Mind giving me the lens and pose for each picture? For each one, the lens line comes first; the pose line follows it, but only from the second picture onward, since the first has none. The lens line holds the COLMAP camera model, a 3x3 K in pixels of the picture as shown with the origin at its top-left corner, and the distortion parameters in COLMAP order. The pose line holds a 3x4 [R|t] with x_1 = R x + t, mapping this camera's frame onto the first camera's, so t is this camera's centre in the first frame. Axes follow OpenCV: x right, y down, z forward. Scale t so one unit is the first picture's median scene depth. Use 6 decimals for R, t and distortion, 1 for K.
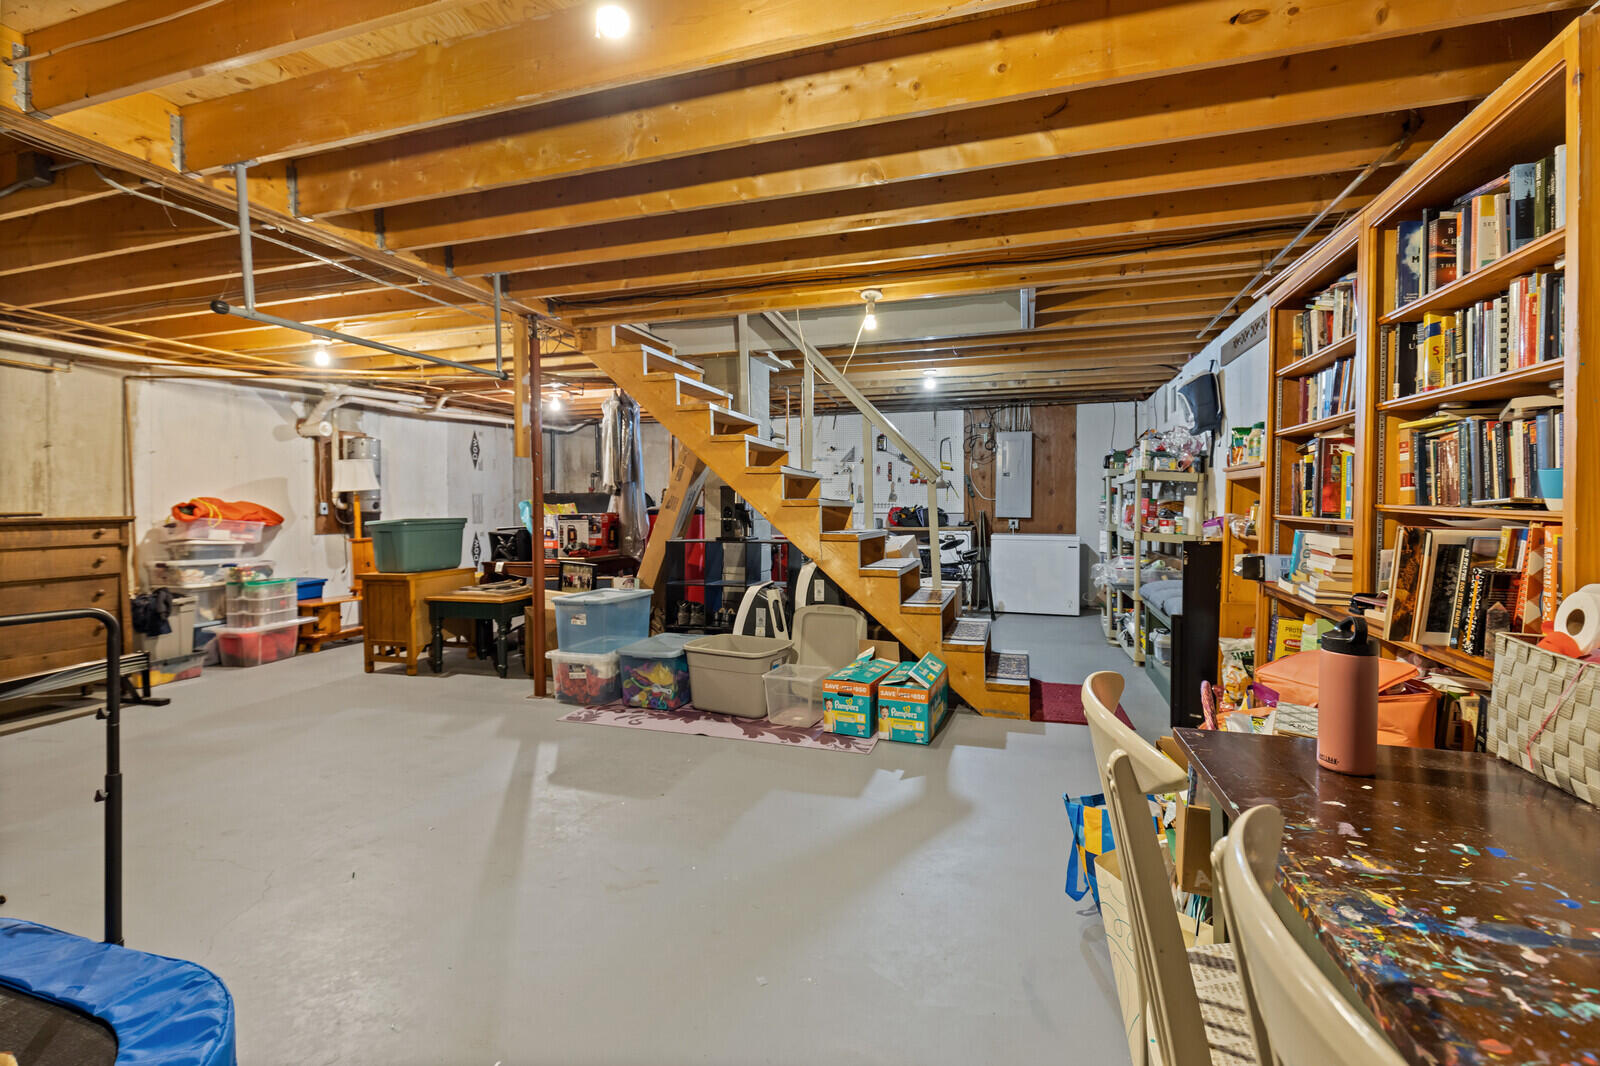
lens RADIAL K [[719.6, 0, 799.0], [0, 719.6, 520.6], [0, 0, 1]] dist [0.001829, 0.000104]
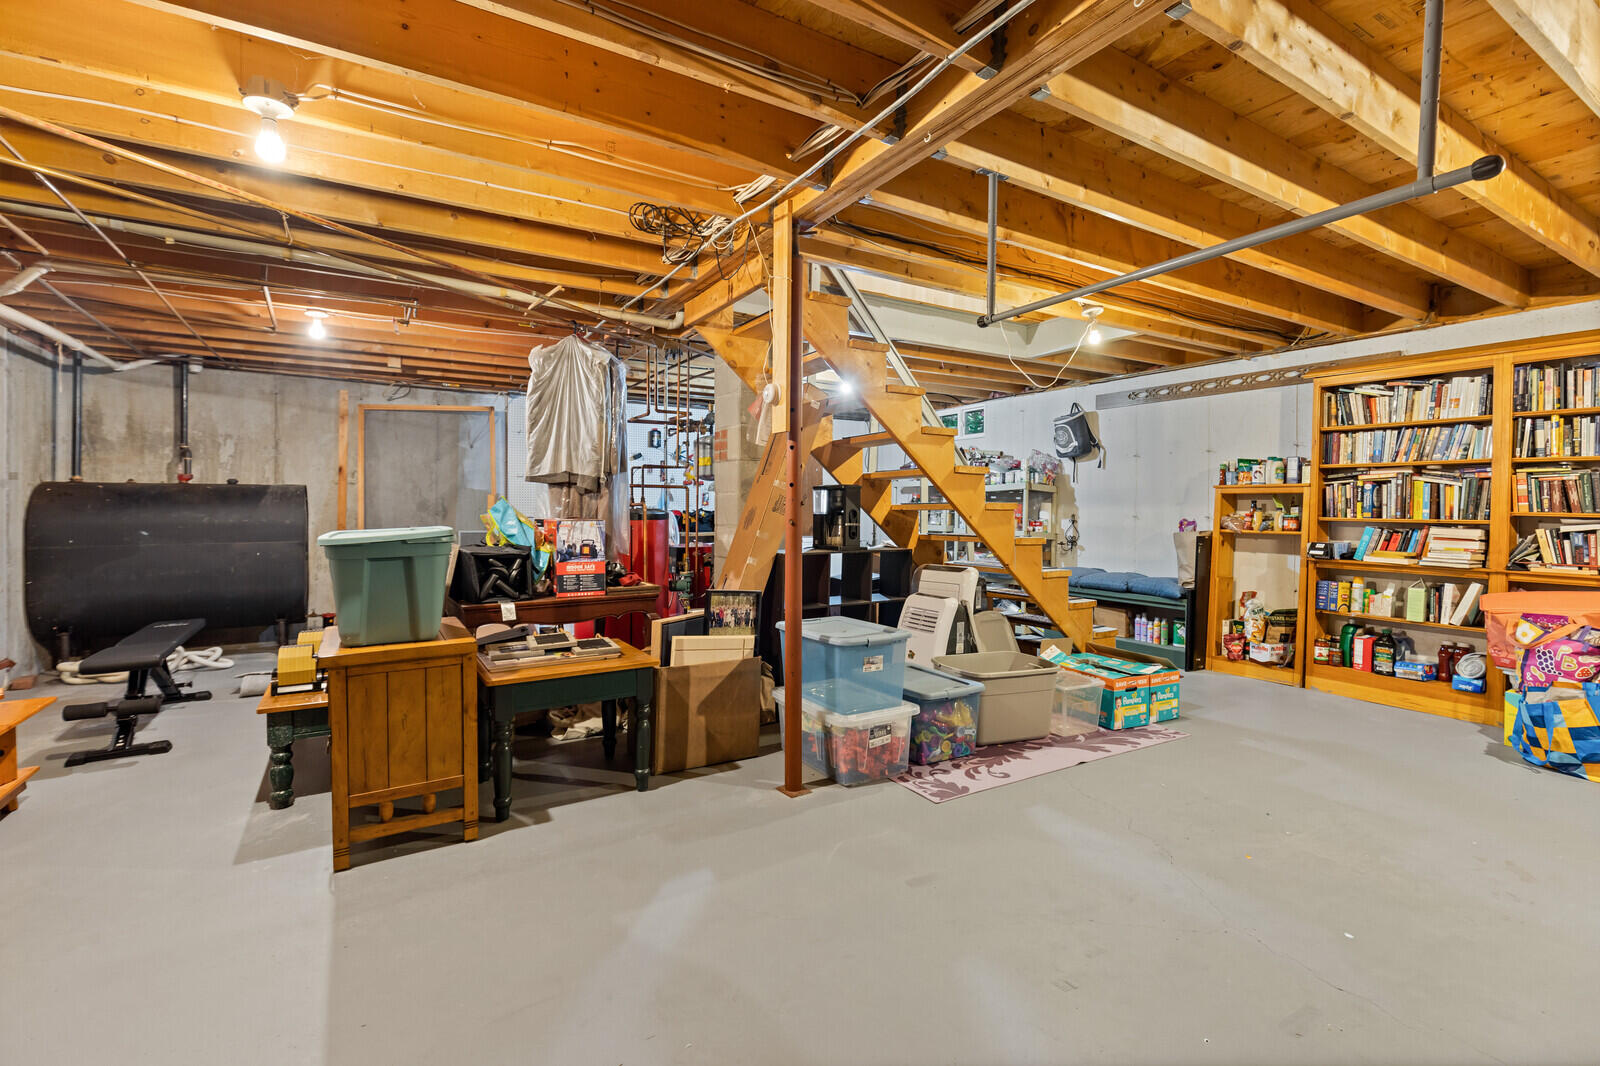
lens RADIAL K [[719.6, 0, 802.0], [0, 719.6, 530.0], [0, 0, 1]] dist [0.001829, 0.000104]
pose [[0.655444, -0.013469, 0.755124, -0.475278], [0.011274, 0.999904, 0.008049, -0.001613], [-0.755160, 0.003237, 0.655533, 0.309583]]
